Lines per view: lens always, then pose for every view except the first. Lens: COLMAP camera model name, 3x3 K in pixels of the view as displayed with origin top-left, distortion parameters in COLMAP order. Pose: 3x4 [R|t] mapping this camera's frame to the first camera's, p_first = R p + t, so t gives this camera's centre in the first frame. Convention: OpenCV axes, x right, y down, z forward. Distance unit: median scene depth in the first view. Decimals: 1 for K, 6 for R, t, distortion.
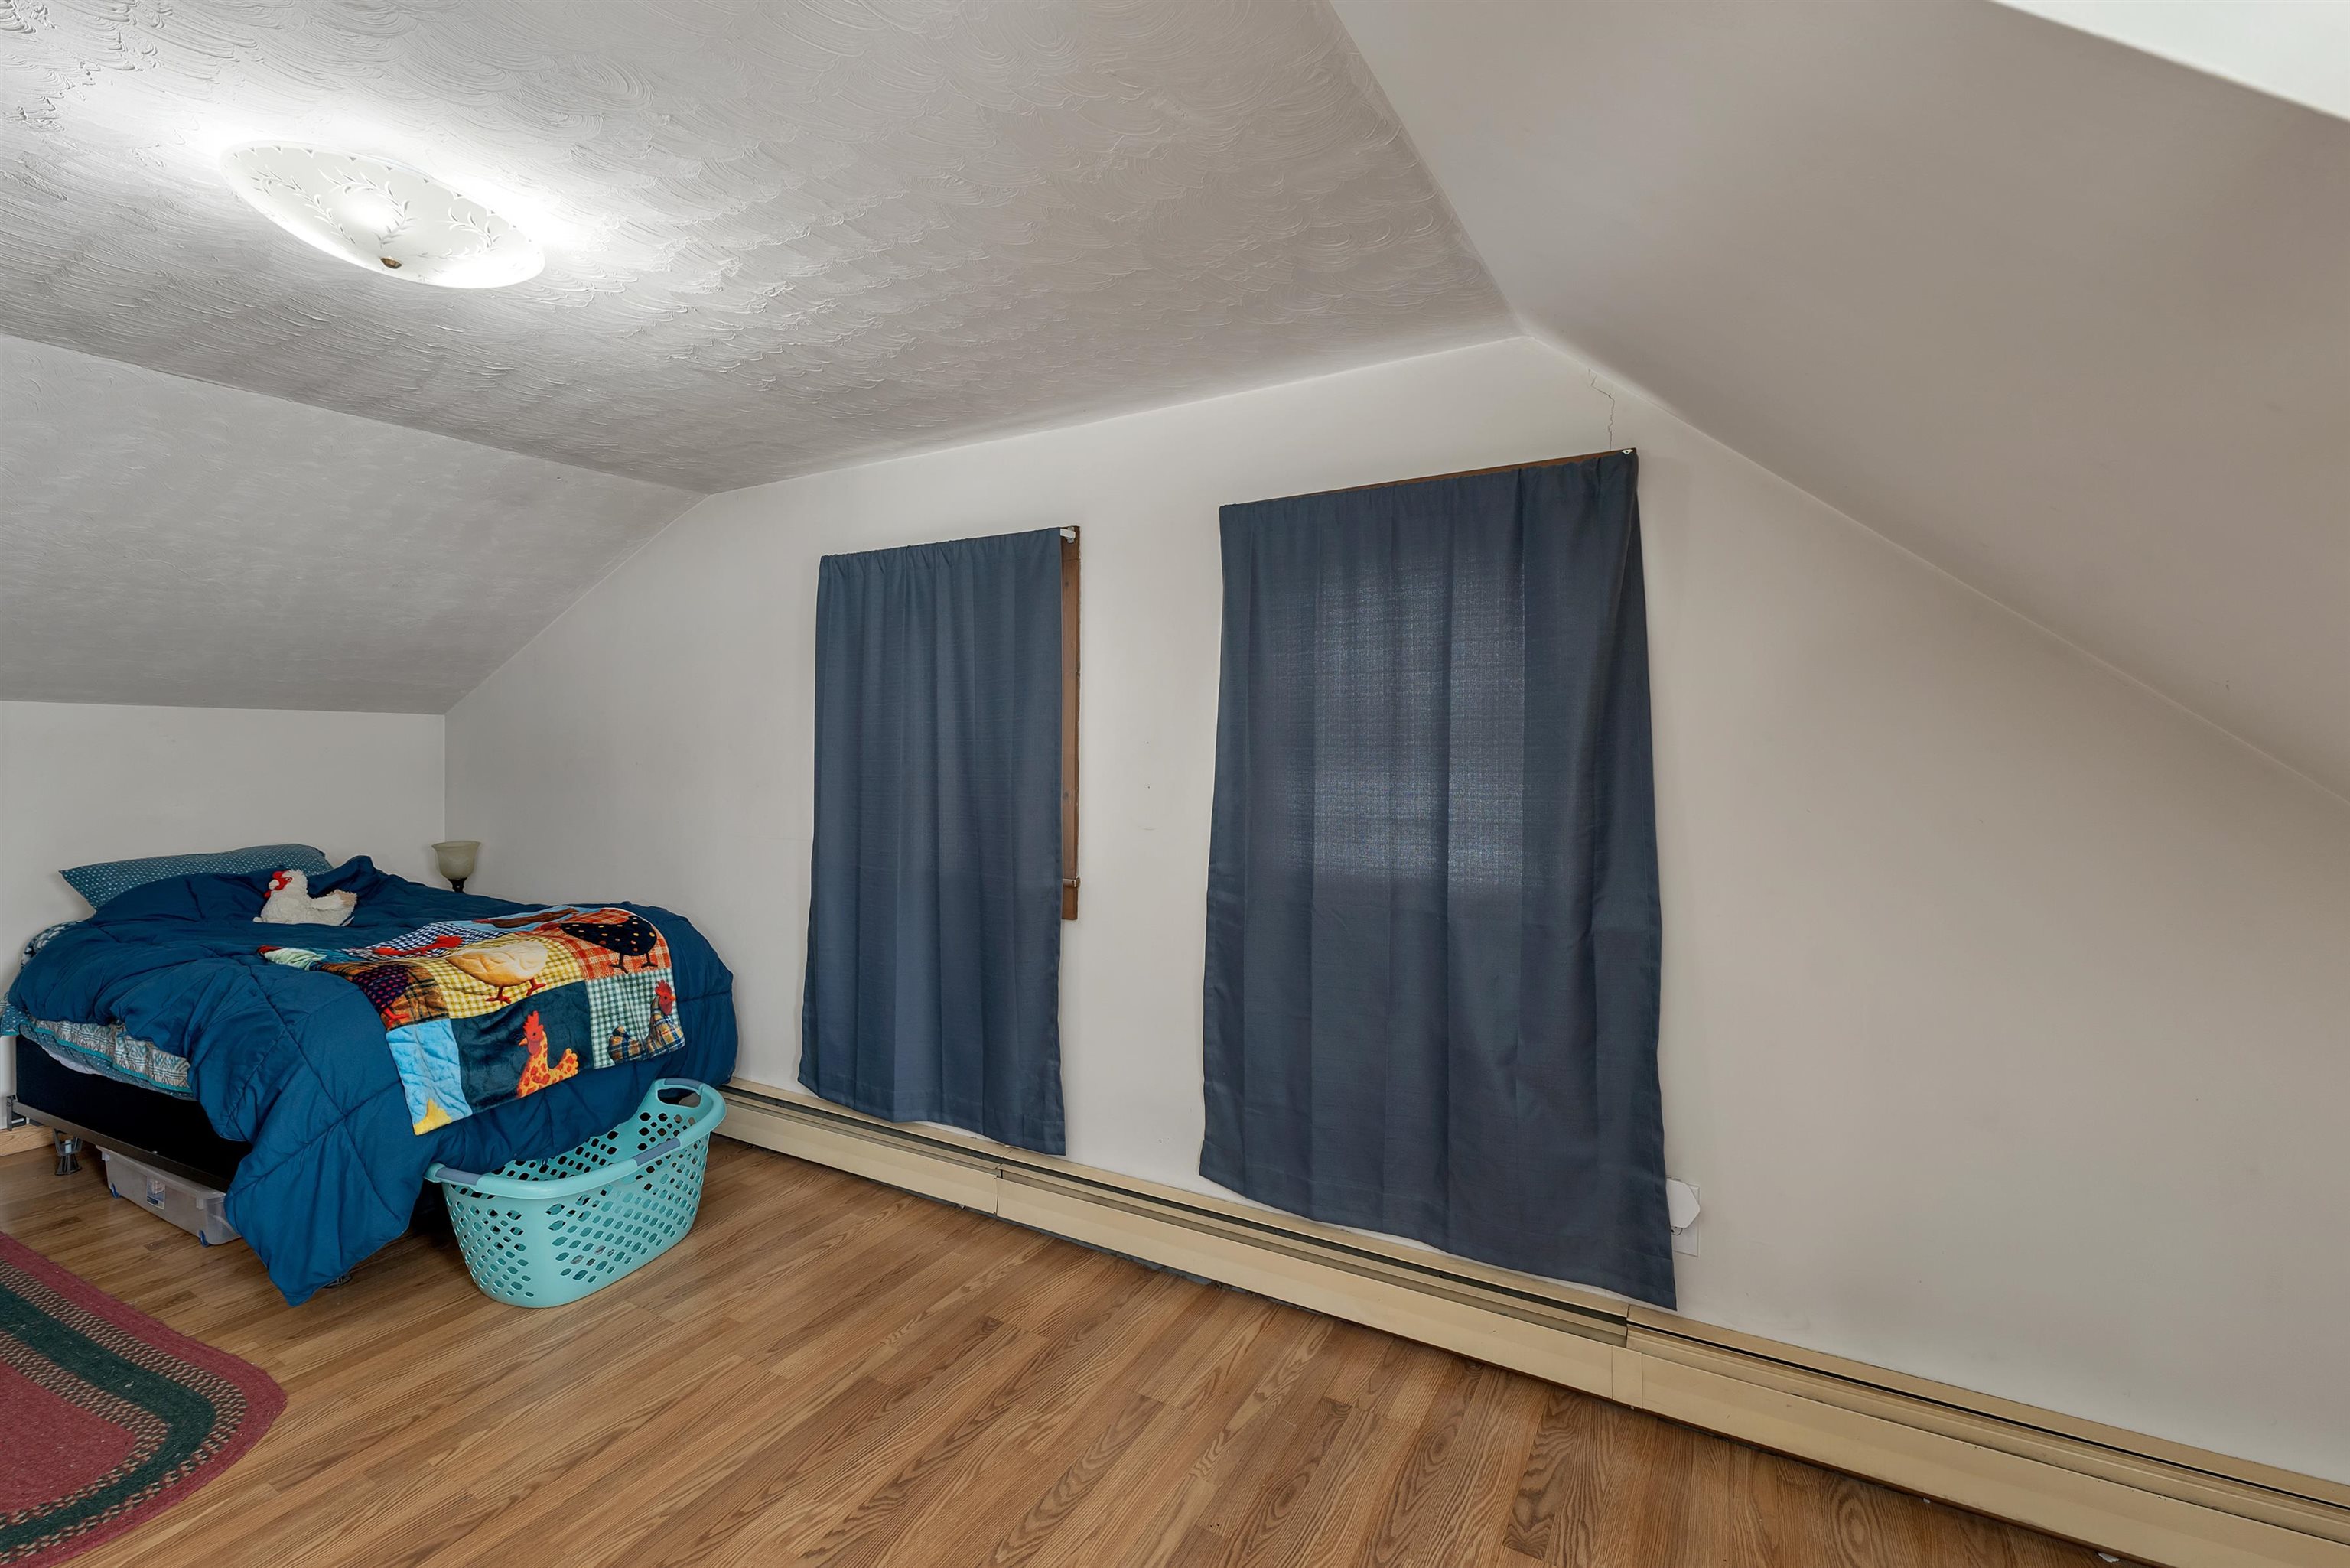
lens RADIAL K [[1028.8, 0, 1167.0], [0, 1028.8, 732.6], [0, 0, 1]] dist [-0.001621, 0.019505]
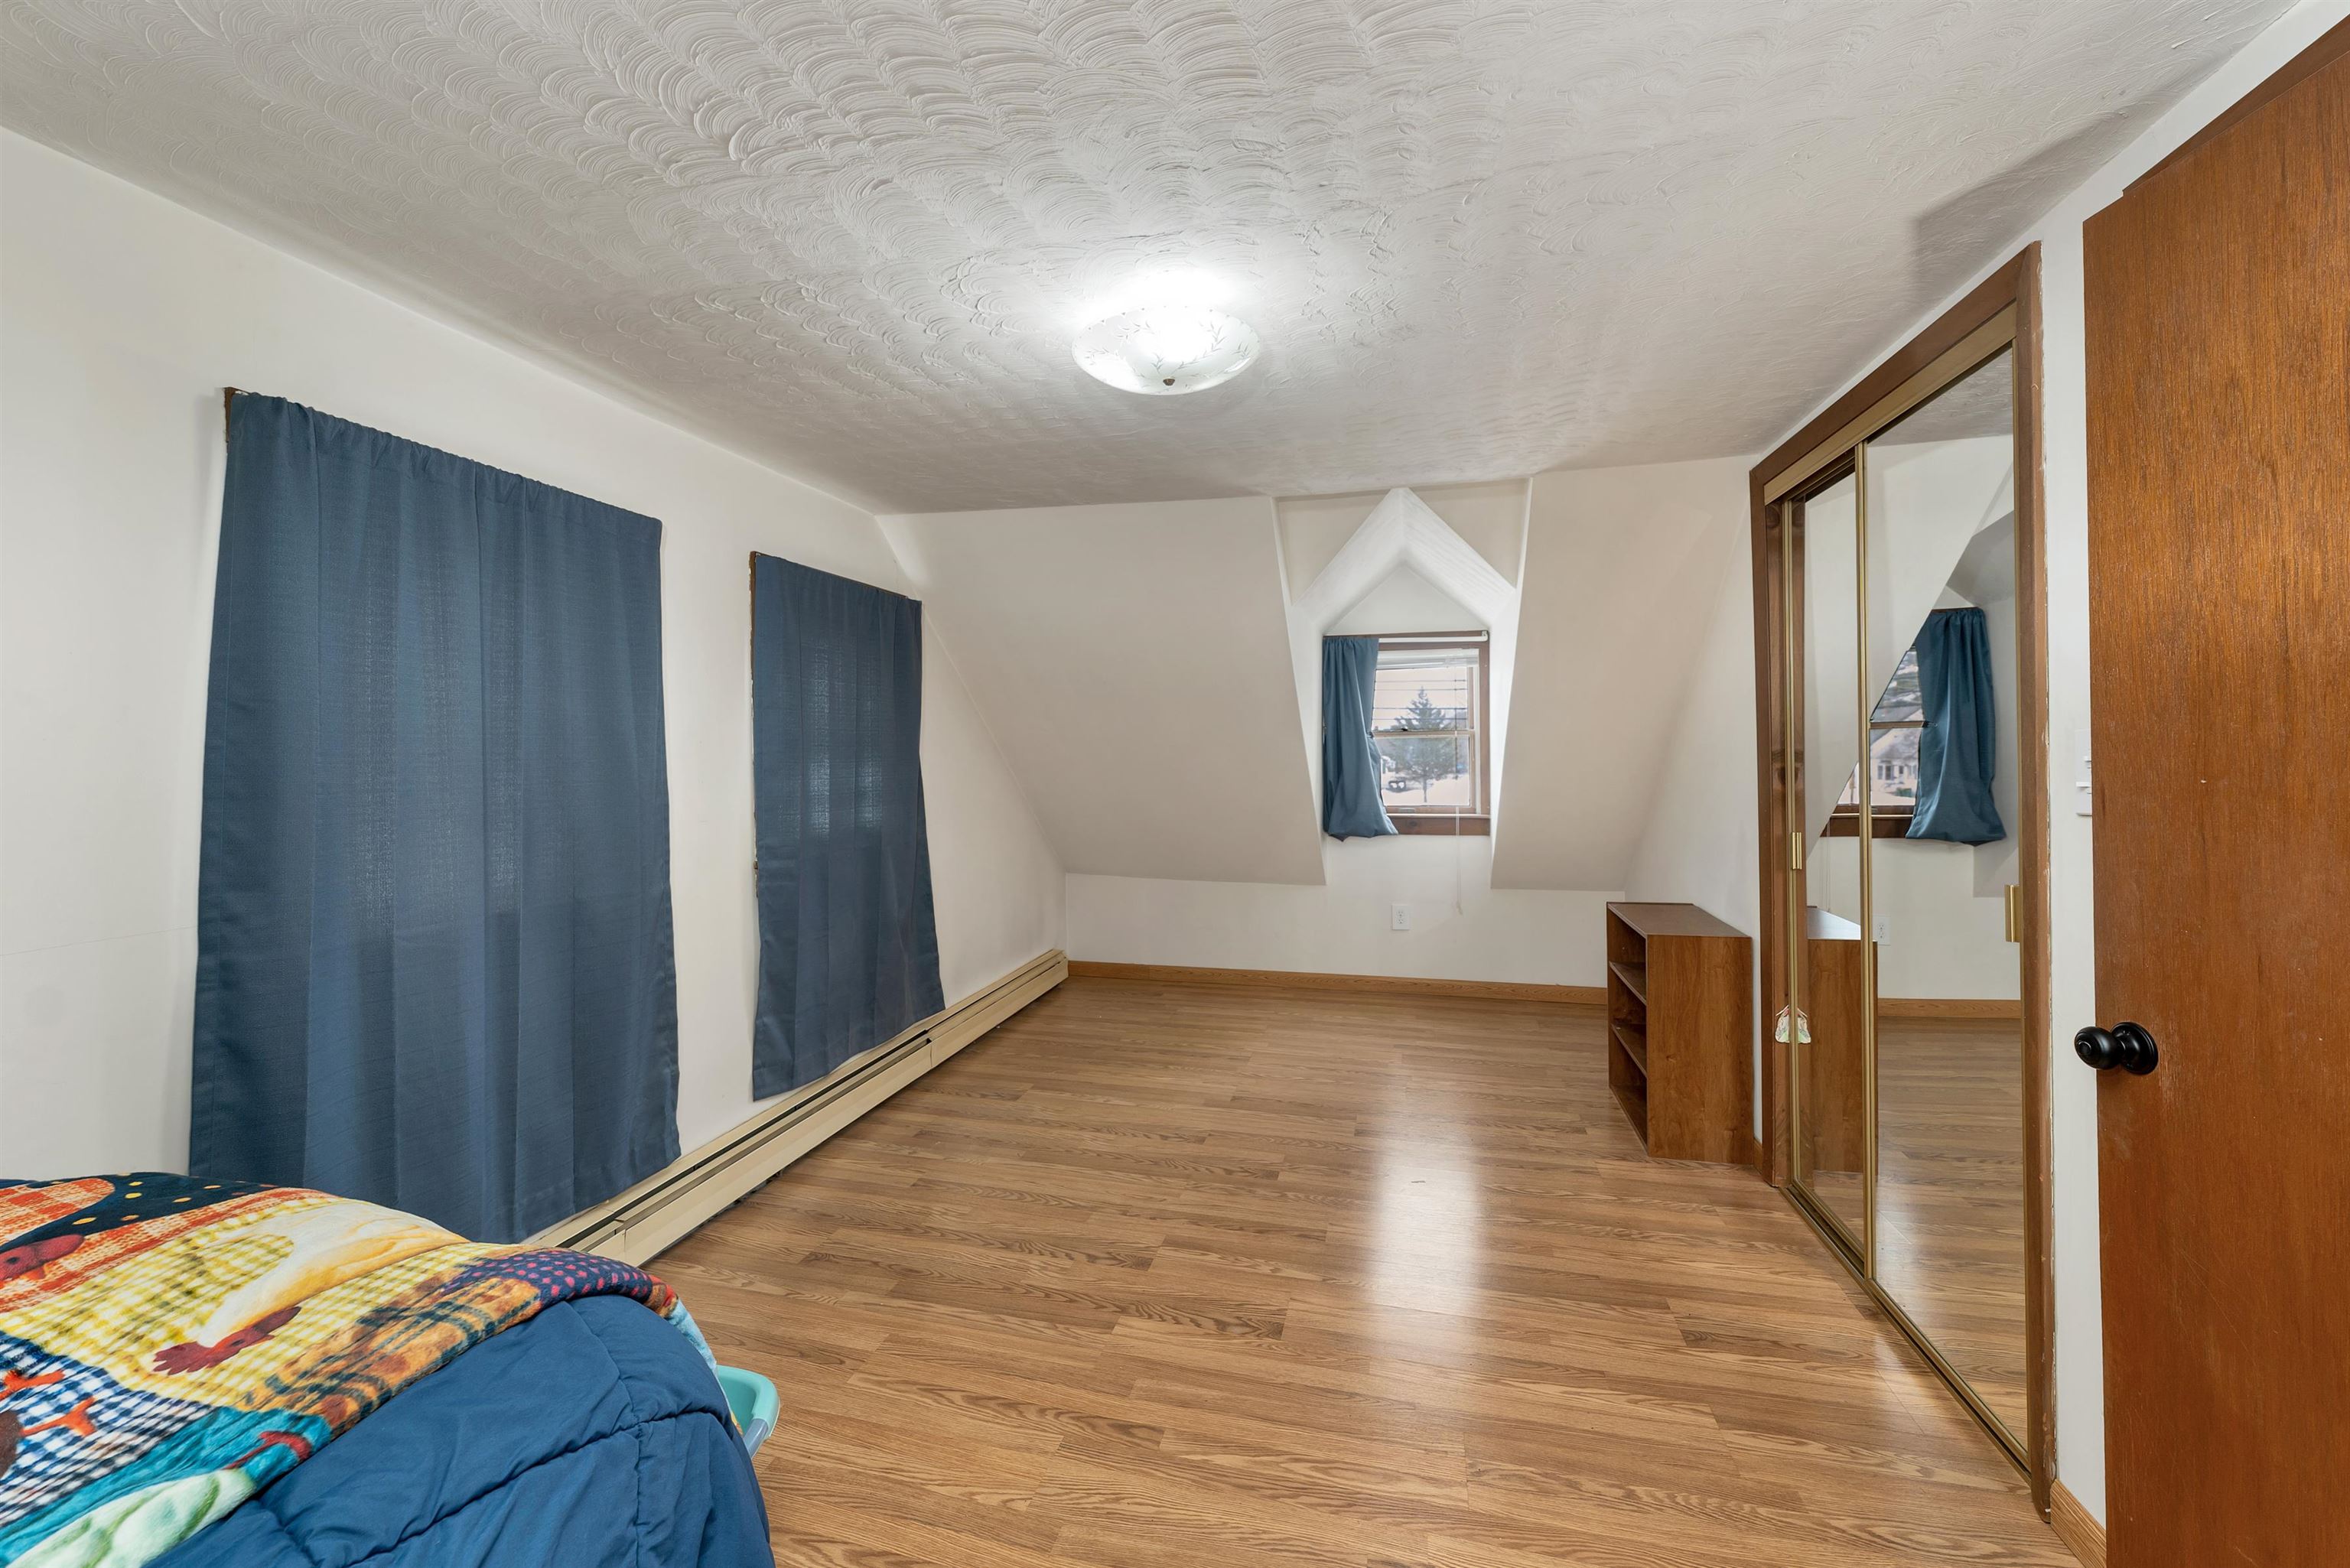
lens RADIAL K [[972.4, 0, 1168.4], [0, 972.4, 757.3], [0, 0, 1]] dist [0.000339, 0.000048]
pose [[-0.290284, 0.005115, 0.956927, -1.381457], [0.011470, 0.999932, -0.001865, 0.039120], [-0.956872, 0.010435, -0.290323, 0.991962]]
